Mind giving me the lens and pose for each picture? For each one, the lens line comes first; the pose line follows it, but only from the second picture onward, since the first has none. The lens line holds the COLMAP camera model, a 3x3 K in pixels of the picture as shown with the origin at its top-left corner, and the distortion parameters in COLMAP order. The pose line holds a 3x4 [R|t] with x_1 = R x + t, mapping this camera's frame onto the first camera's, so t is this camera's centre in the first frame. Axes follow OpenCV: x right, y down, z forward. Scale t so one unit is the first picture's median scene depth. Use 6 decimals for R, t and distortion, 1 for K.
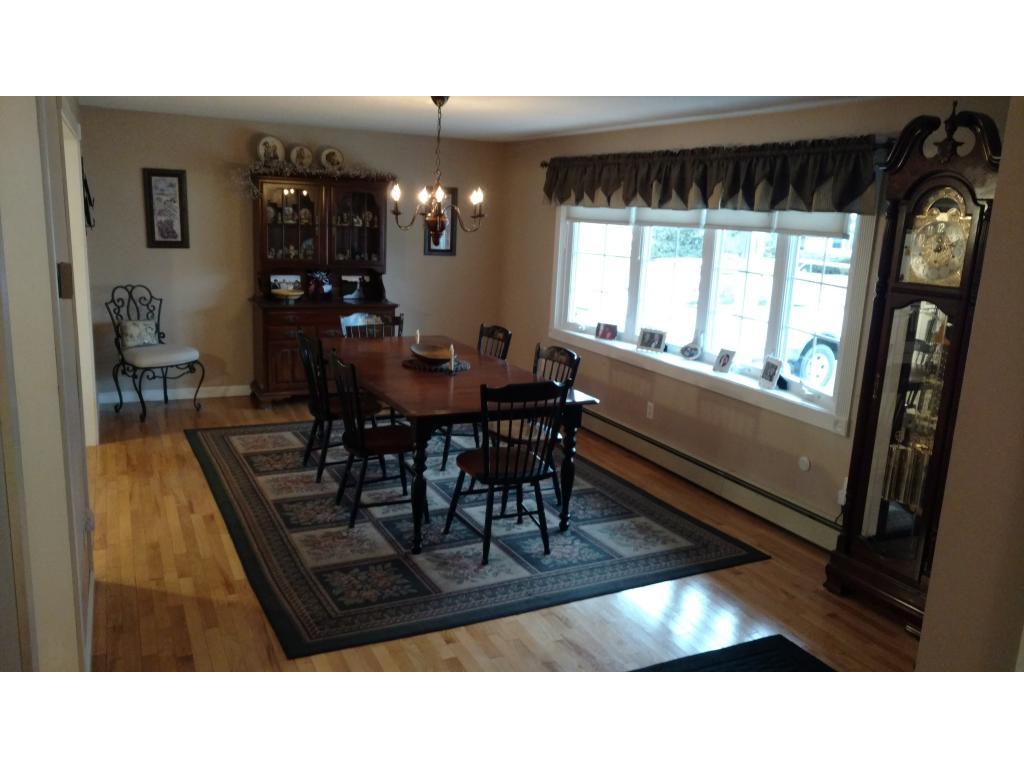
lens RADIAL K [[802.5, 0, 522.9], [0, 802.5, 390.4], [0, 0, 1]] dist [0.010051, -0.020258]
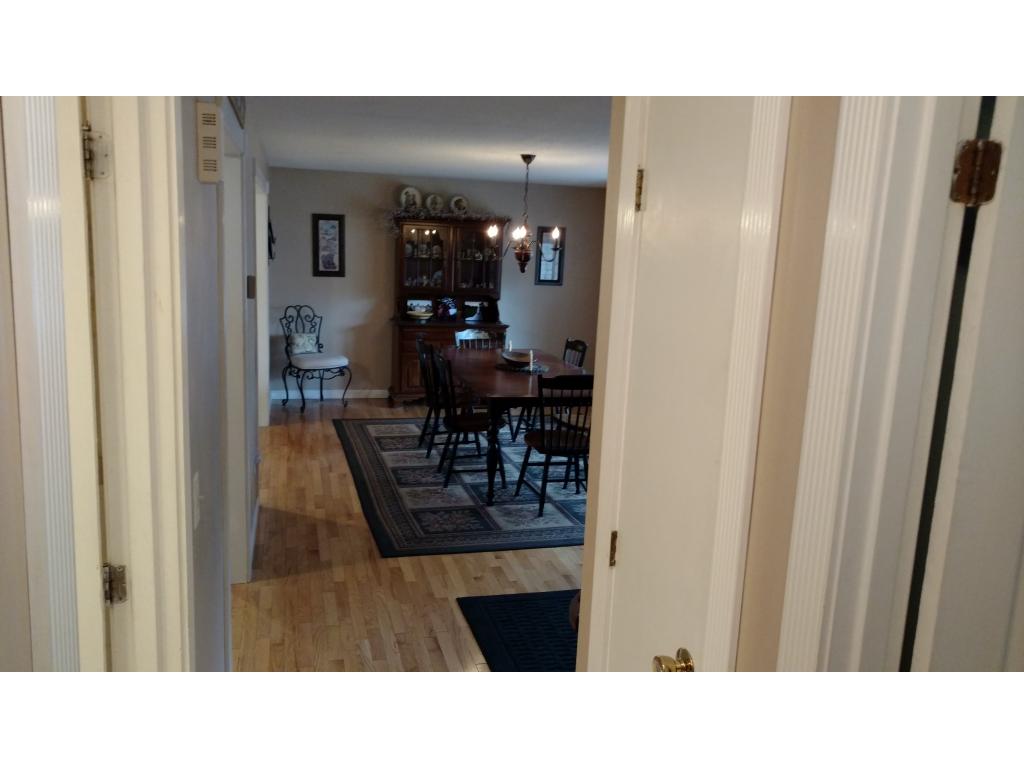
lens RADIAL K [[802.5, 0, 535.2], [0, 802.5, 397.3], [0, 0, 1]] dist [0.010051, -0.020258]
pose [[0.984314, 0.031527, -0.173587, 0.126224], [-0.038589, 0.998553, -0.037460, 0.057911], [0.172155, 0.043571, 0.984106, -0.215665]]
